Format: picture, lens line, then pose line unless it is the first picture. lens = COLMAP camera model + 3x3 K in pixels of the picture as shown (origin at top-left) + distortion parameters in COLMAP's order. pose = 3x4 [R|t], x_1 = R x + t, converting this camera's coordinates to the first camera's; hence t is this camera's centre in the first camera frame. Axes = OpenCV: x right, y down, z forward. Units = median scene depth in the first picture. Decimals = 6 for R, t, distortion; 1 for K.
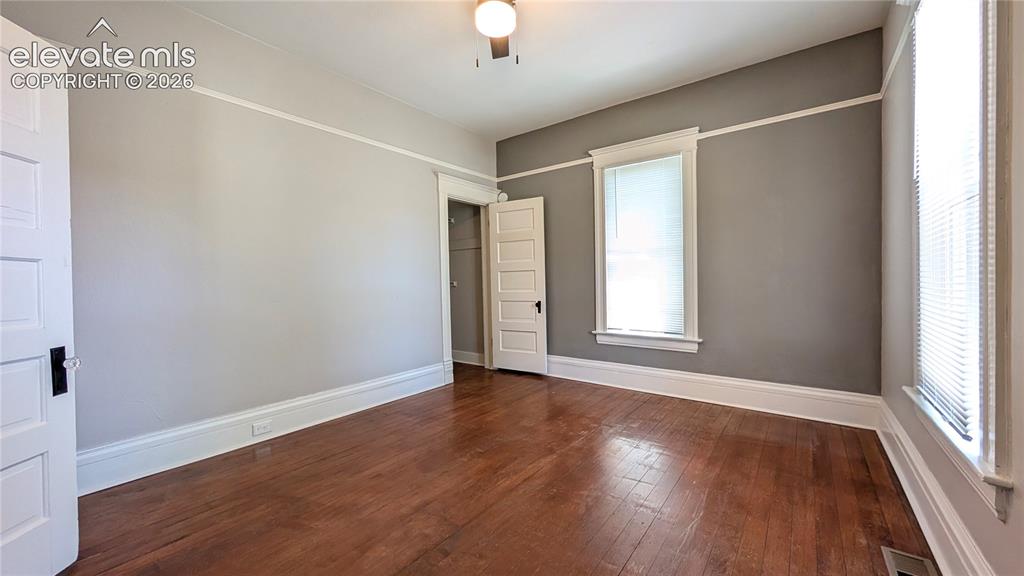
lens RADIAL K [[386.7, 0, 510.6], [0, 386.7, 288.1], [0, 0, 1]] dist [0.000883, 0.000181]
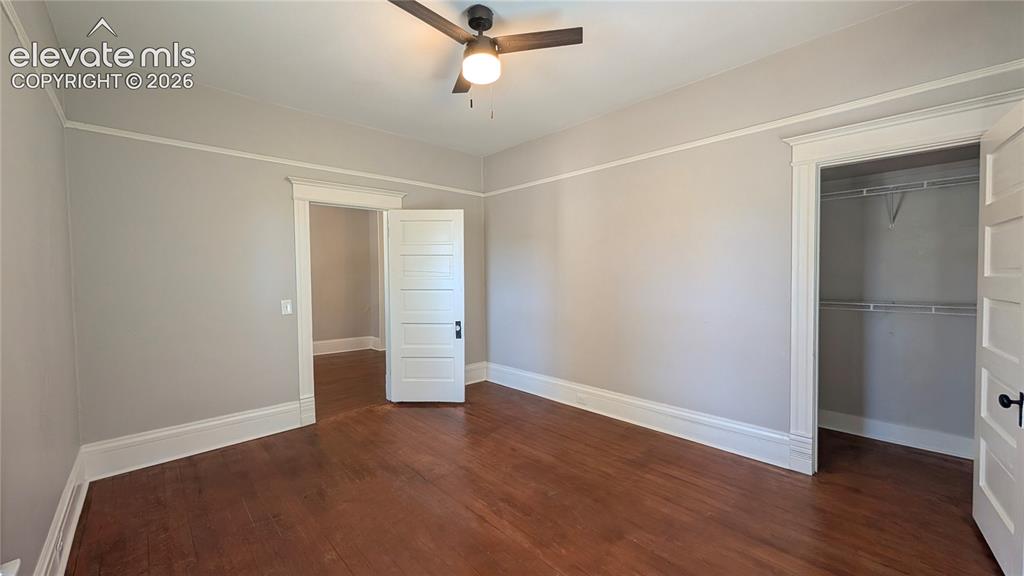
lens RADIAL K [[386.7, 0, 510.6], [0, 386.7, 288.1], [0, 0, 1]] dist [0.000883, 0.000181]
pose [[-0.116031, 0.039860, -0.992445, 0.684304], [-0.036916, 0.998331, 0.044412, -0.078572], [0.992559, 0.041790, -0.114366, 0.838494]]
